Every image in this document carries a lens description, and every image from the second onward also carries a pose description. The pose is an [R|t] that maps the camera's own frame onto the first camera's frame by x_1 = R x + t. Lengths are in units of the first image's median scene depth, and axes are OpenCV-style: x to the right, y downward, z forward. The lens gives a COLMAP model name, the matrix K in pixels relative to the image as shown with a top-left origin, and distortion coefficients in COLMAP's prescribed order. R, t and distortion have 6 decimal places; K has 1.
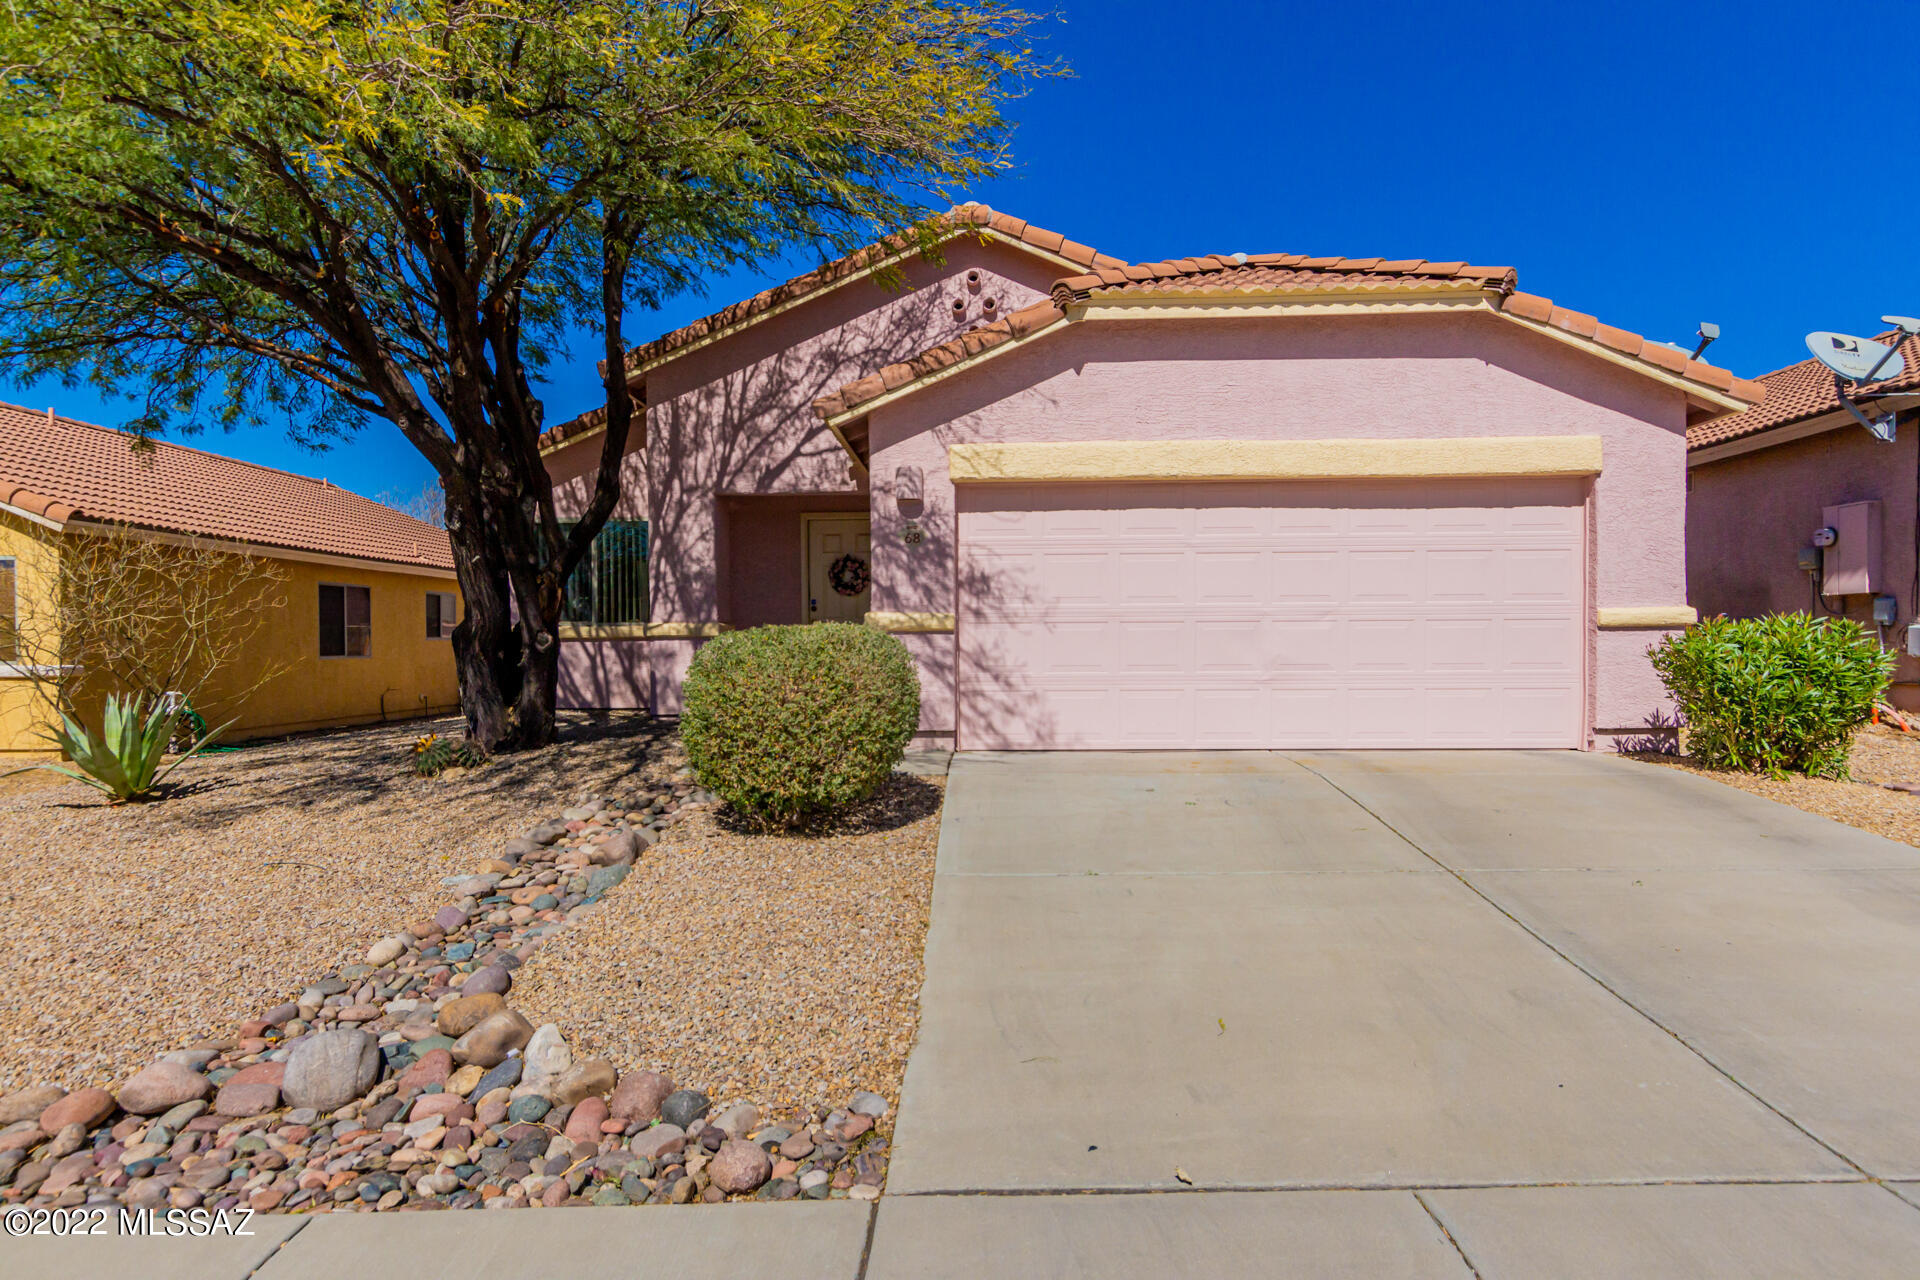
lens RADIAL K [[1200.6, 0, 960.0], [0, 1200.6, 640.0], [0, 0, 1]] dist [0.002805, 0.000305]
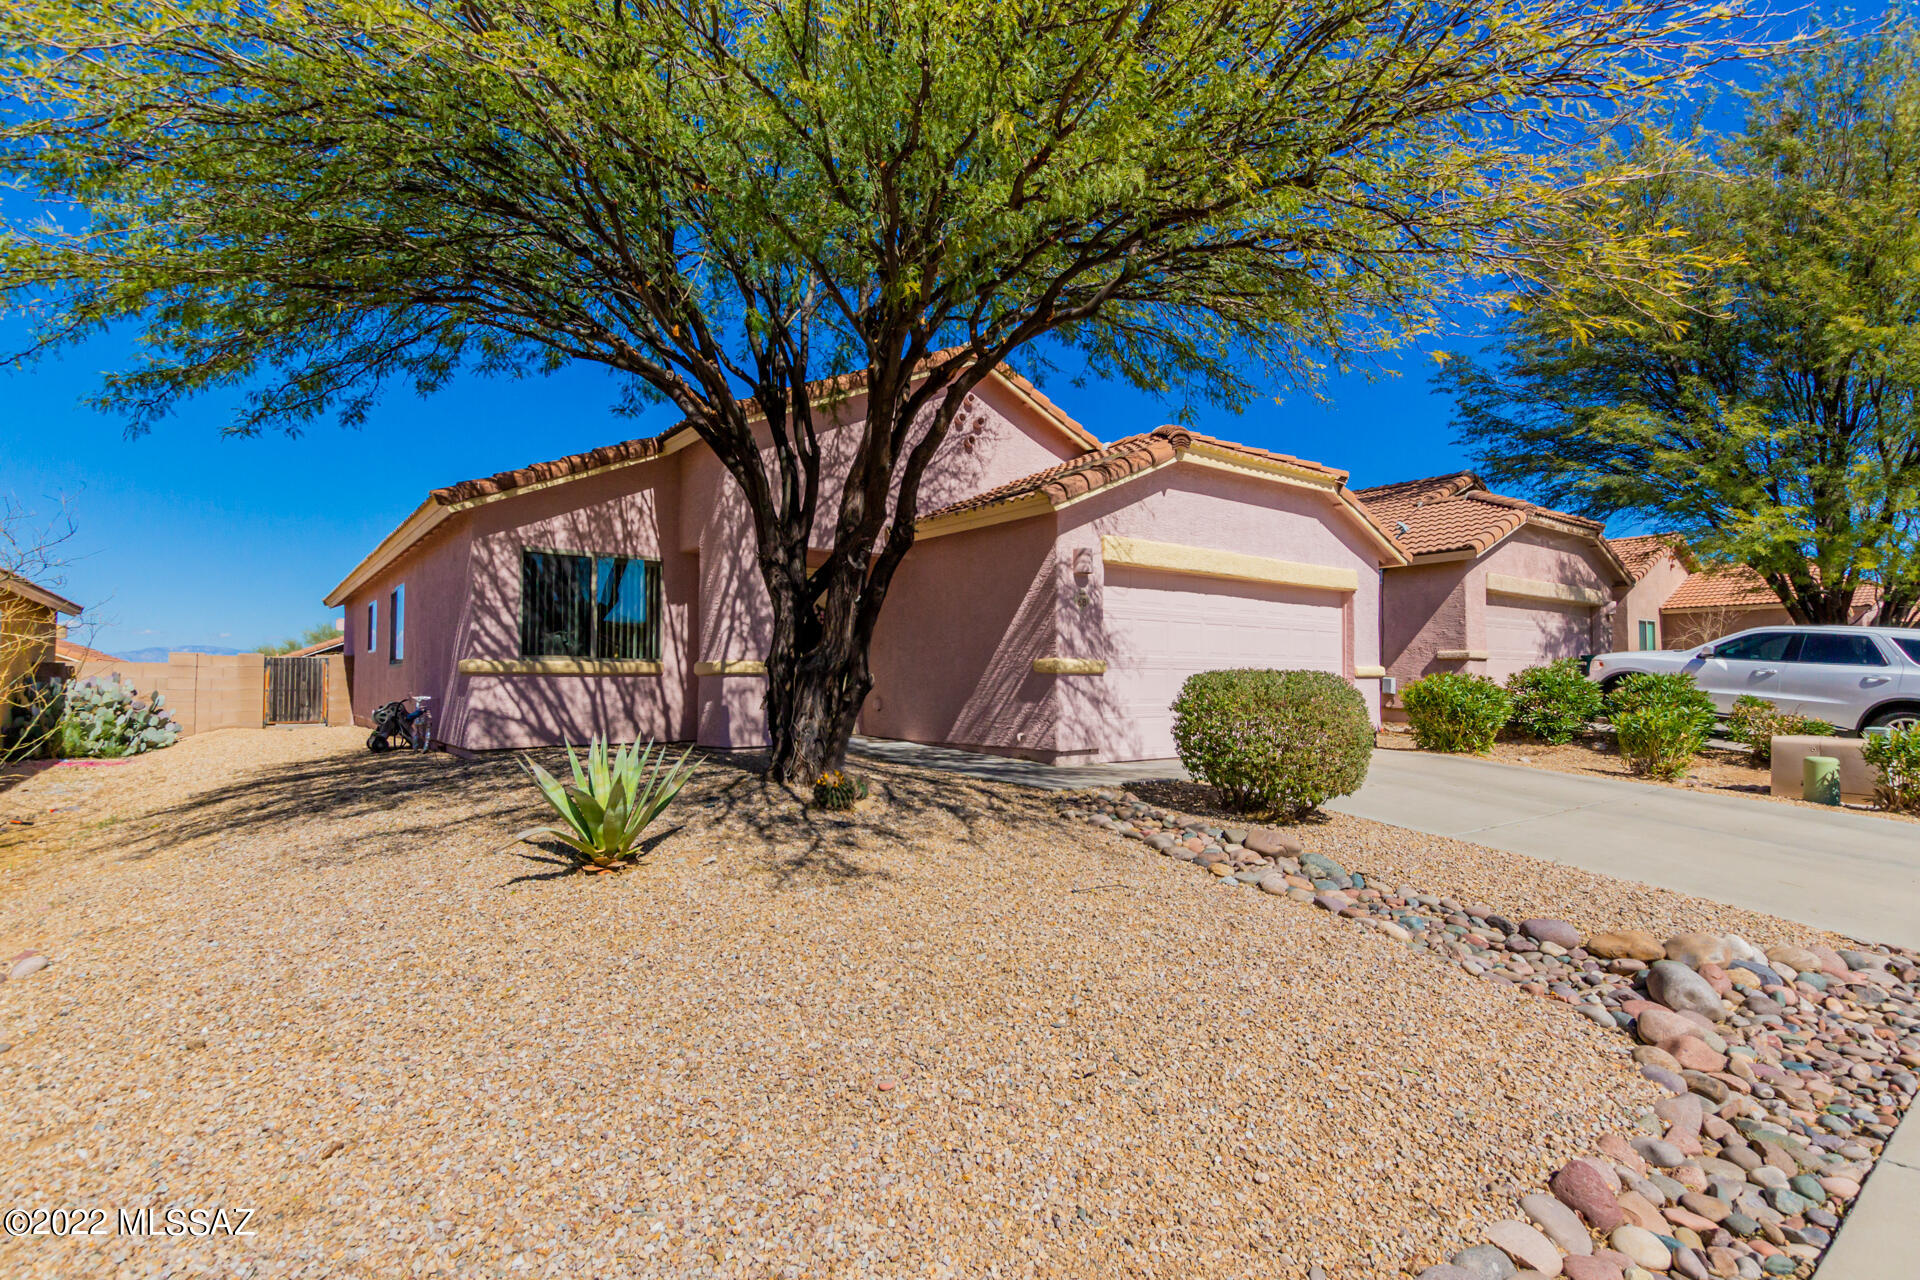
lens RADIAL K [[924.7, 0, 956.0], [0, 924.7, 652.4], [0, 0, 1]] dist [0.008296, -0.000224]
pose [[0.779540, 0.028577, 0.625700, -0.775454], [-0.011613, 0.999446, -0.031178, 0.002048], [-0.626245, 0.017038, 0.779440, 0.299538]]
